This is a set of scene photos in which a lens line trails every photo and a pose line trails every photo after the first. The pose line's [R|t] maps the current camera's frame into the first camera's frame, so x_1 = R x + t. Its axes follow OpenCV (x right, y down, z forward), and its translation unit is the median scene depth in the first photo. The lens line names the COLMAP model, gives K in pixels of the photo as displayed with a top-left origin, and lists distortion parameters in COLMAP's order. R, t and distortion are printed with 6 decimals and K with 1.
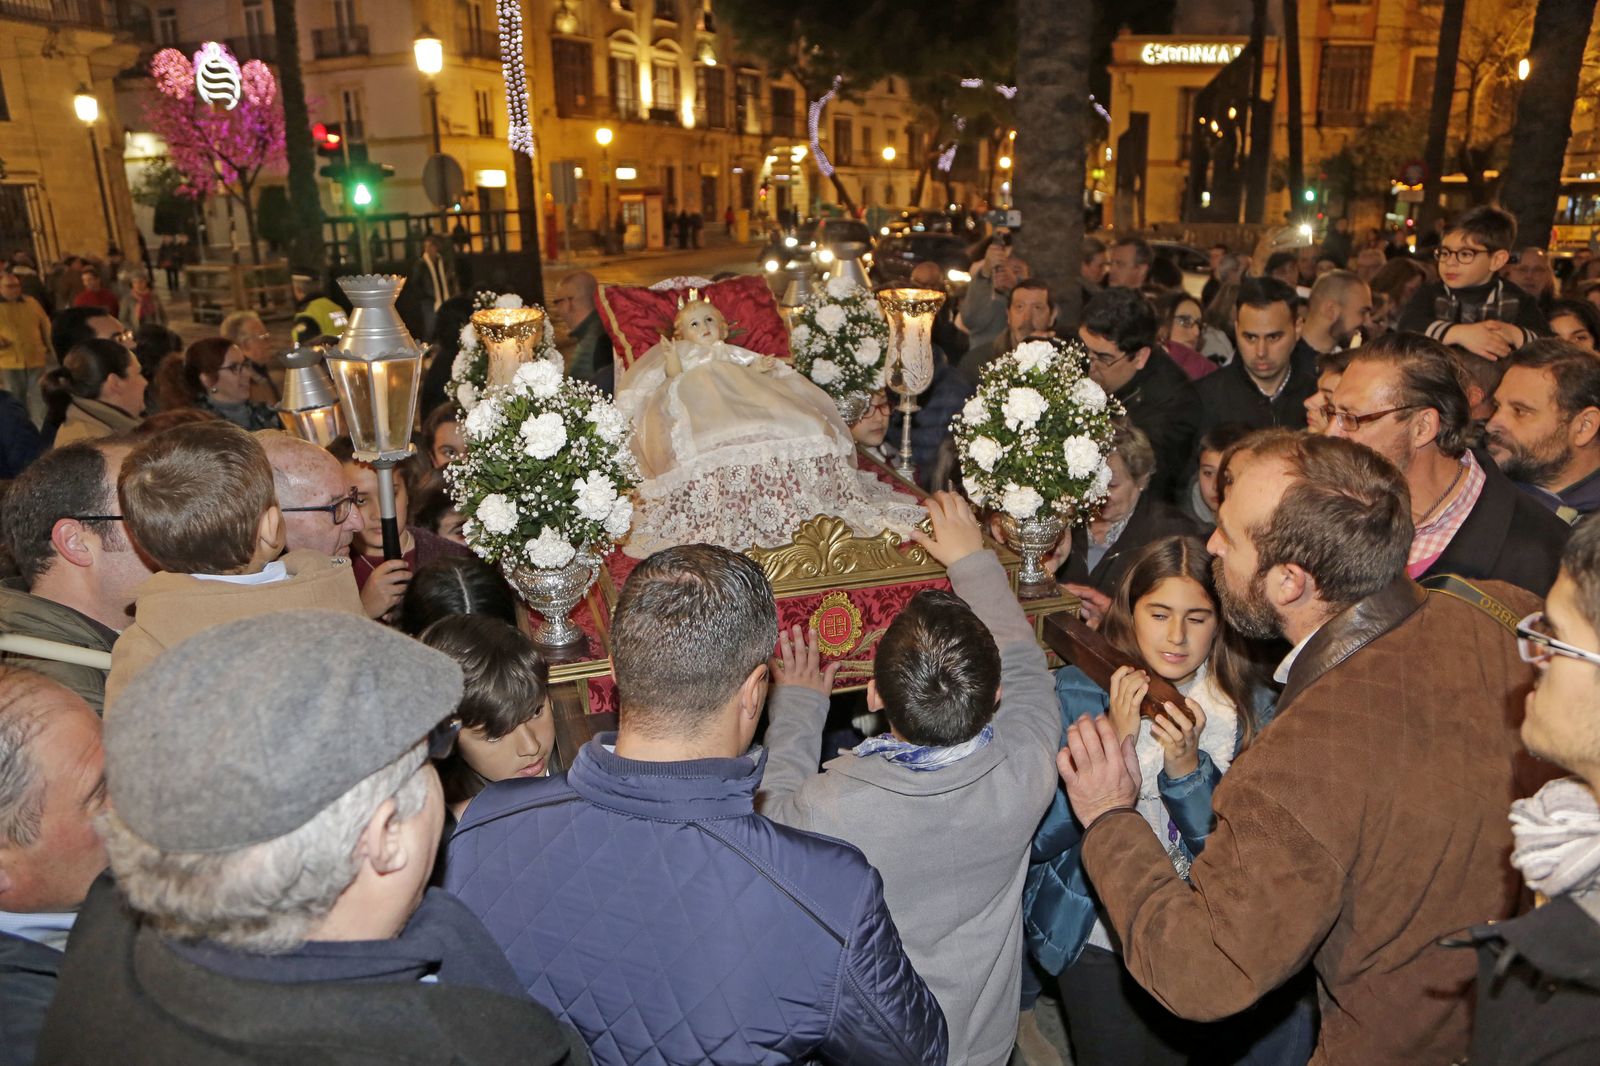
lens RADIAL K [[1062.3, 0, 814.2], [0, 1062.3, 525.4], [0, 0, 1]] dist [-0.112506, 0.065672]
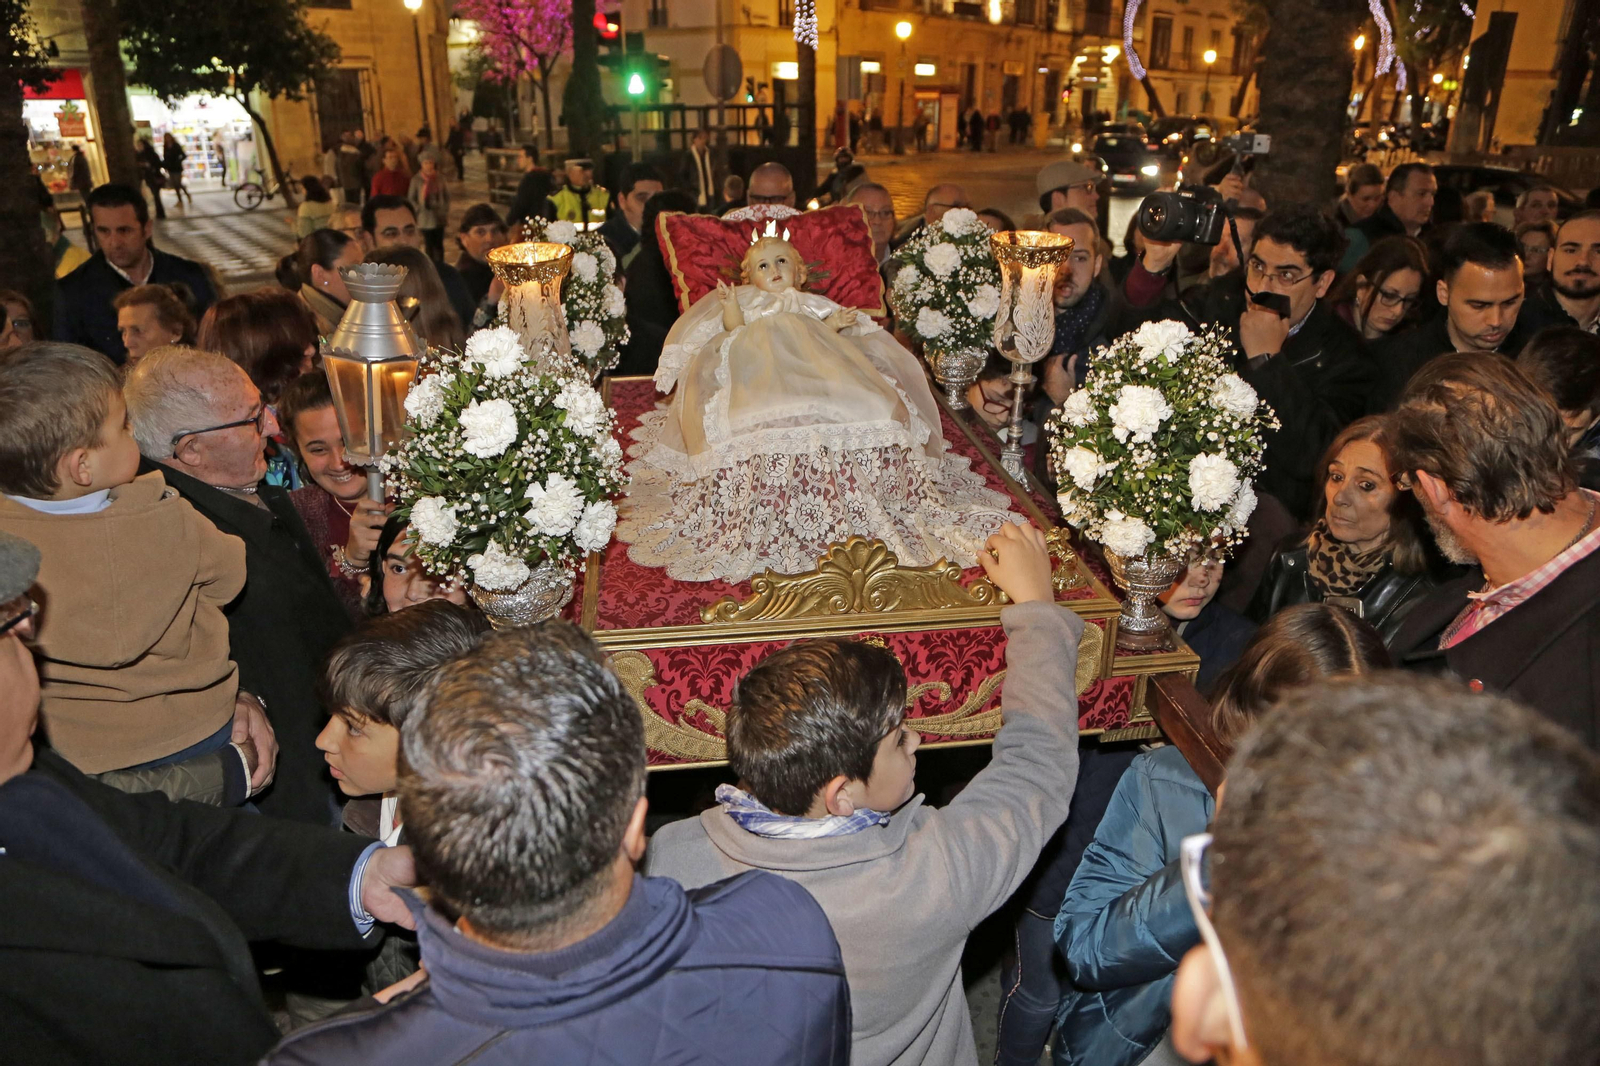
lens RADIAL K [[1087.0, 0, 800.0], [0, 1087.0, 533.0], [0, 0, 1]] dist [-0.118288, 0.070756]
pose [[0.983943, 0.076390, -0.161310, 0.081991], [-0.062493, 0.994021, 0.089540, -0.071293], [0.167185, -0.078021, 0.982834, 0.184812]]
